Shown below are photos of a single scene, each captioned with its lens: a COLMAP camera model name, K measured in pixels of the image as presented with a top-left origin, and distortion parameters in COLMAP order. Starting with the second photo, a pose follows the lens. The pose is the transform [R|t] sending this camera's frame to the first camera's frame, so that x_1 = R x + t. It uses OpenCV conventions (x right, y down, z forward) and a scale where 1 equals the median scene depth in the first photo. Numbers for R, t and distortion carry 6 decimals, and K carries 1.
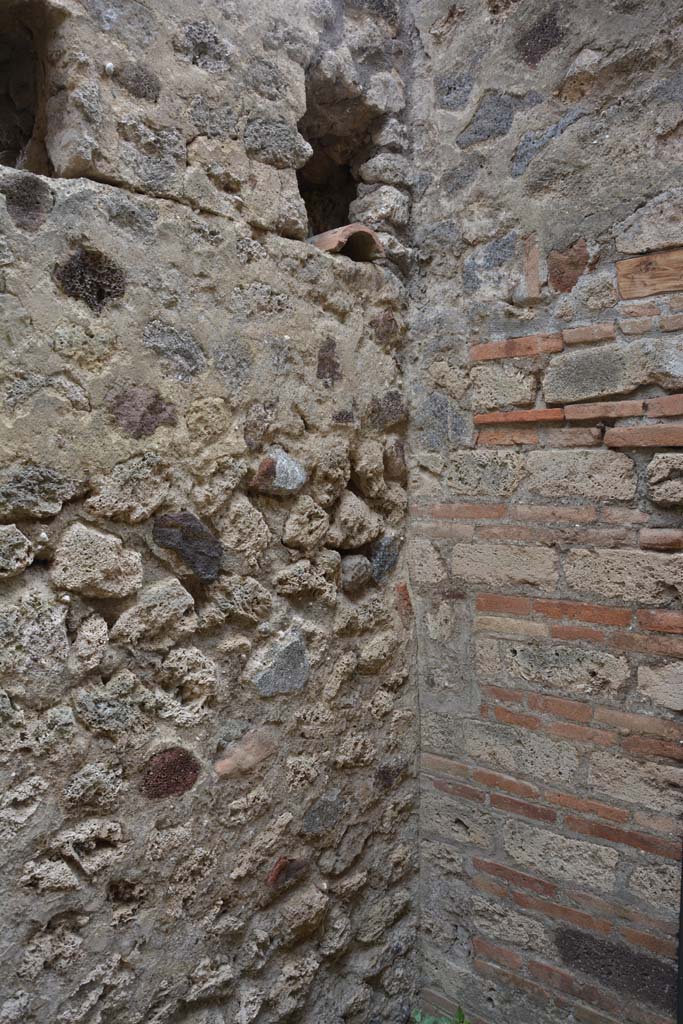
lens RADIAL K [[791.3, 0, 336.7], [0, 791.3, 516.4], [0, 0, 1]] dist [-0.149378, 0.078222]
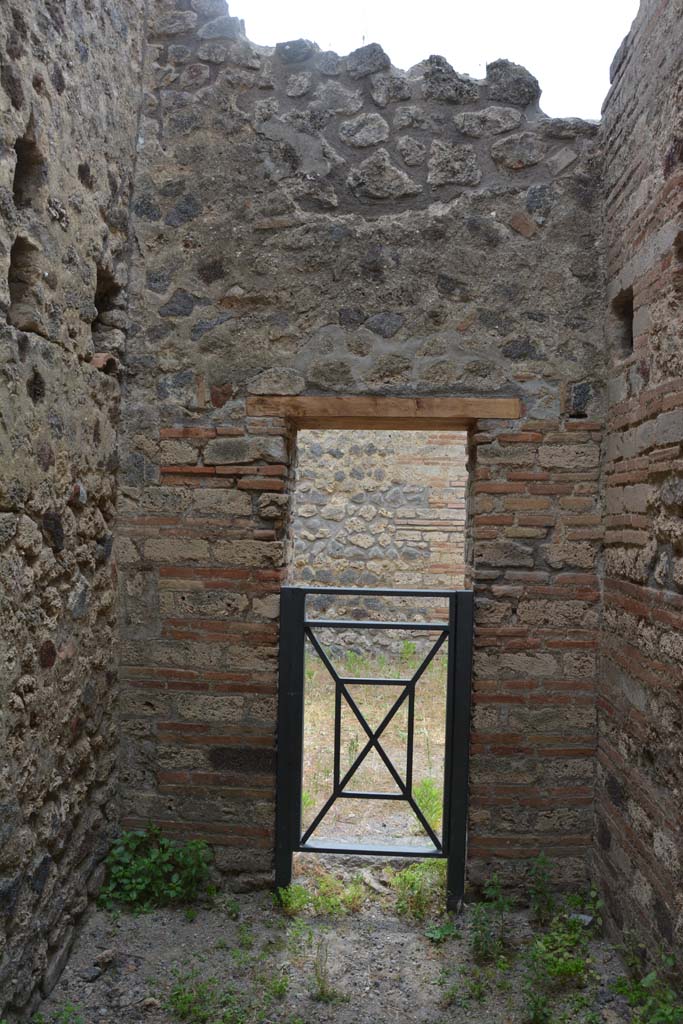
lens RADIAL K [[791.3, 0, 342.3], [0, 791.3, 511.4], [0, 0, 1]] dist [-0.149378, 0.078222]
pose [[0.779610, 0.036874, 0.625178, -0.688559], [-0.001453, 0.998369, -0.057072, 0.081815], [-0.626263, 0.043586, 0.778392, -0.720022]]
